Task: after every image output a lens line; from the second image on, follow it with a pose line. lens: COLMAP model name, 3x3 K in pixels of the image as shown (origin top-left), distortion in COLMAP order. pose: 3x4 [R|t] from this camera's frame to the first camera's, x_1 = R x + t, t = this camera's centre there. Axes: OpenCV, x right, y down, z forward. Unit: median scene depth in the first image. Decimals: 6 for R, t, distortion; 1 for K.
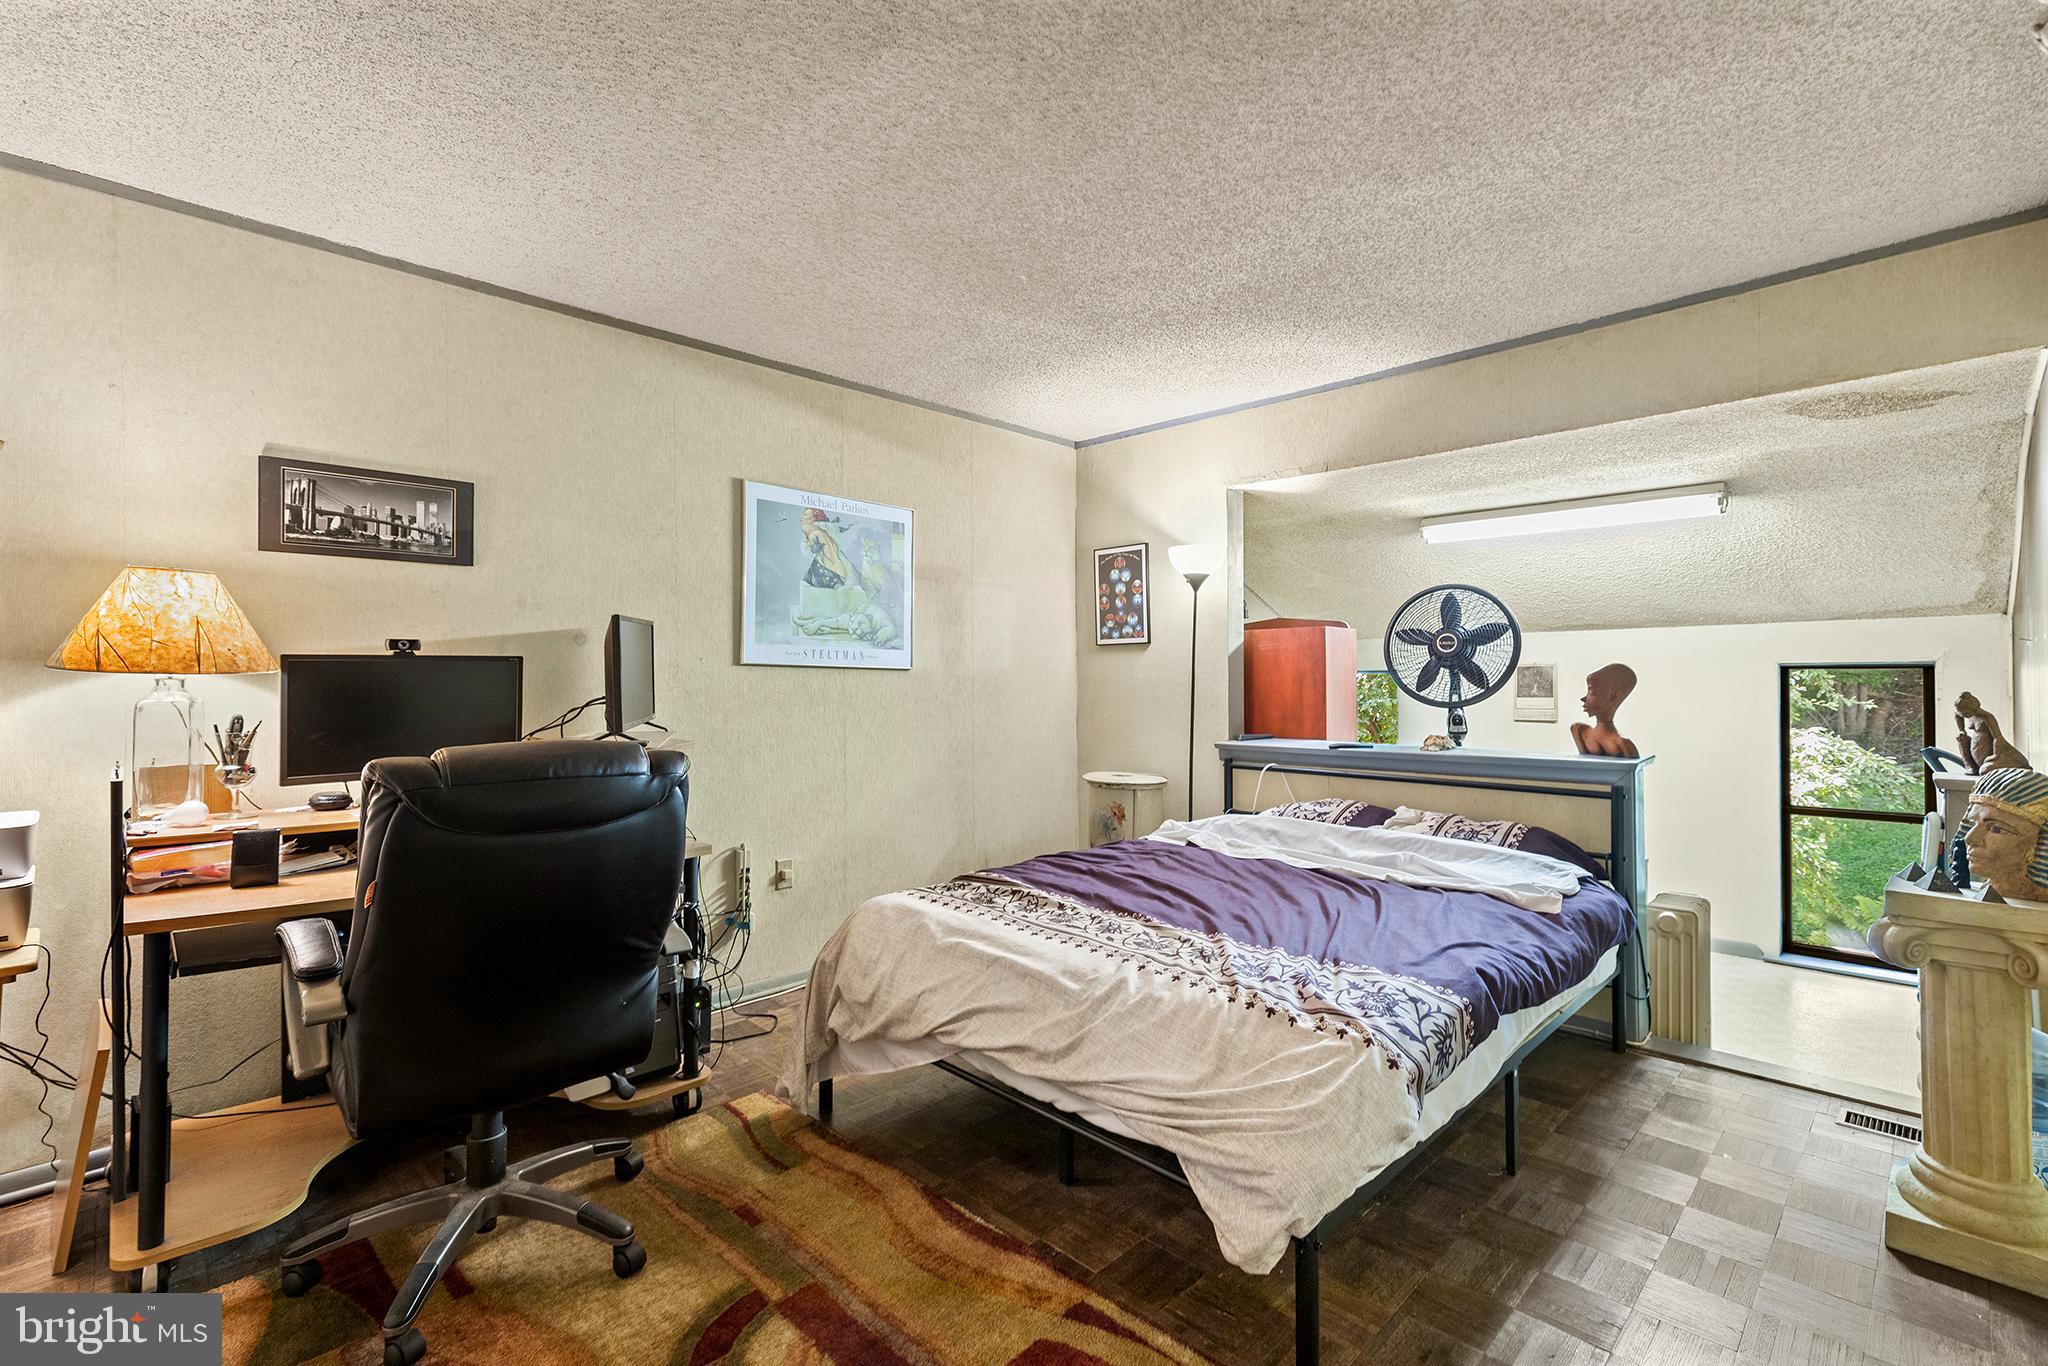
lens RADIAL K [[936.7, 0, 1020.8], [0, 936.7, 680.9], [0, 0, 1]] dist [0.008114, -0.002797]
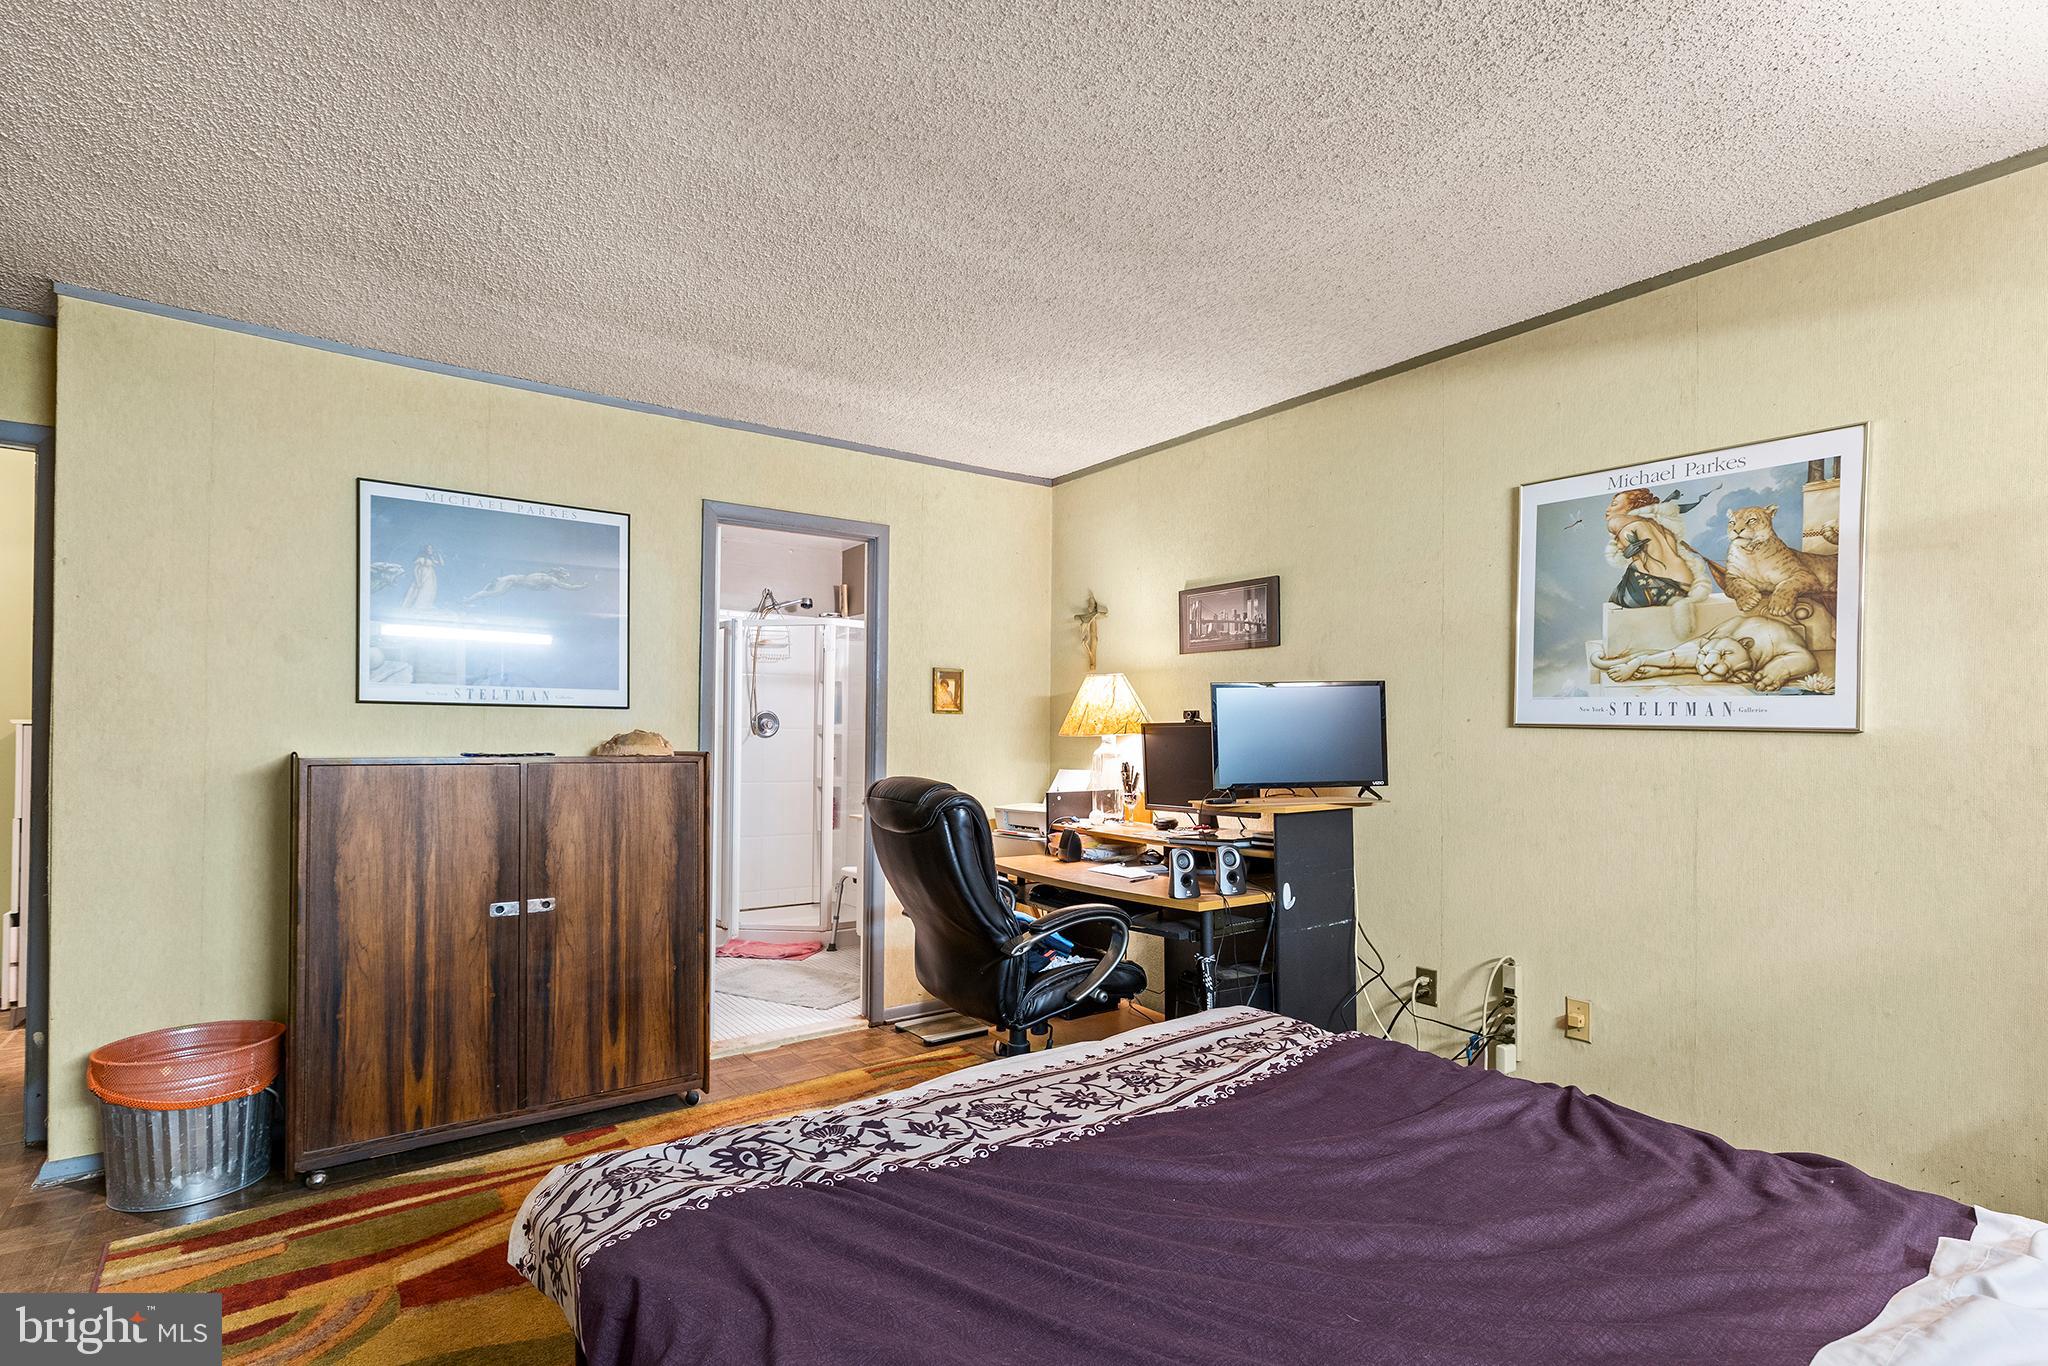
lens RADIAL K [[936.7, 0, 993.3], [0, 936.7, 725.9], [0, 0, 1]] dist [0.008114, -0.002797]
pose [[-0.153274, -0.005739, -0.988167, 0.506846], [-0.007596, 0.999960, -0.004630, -0.009998], [0.988155, 0.006796, -0.153312, 0.652966]]
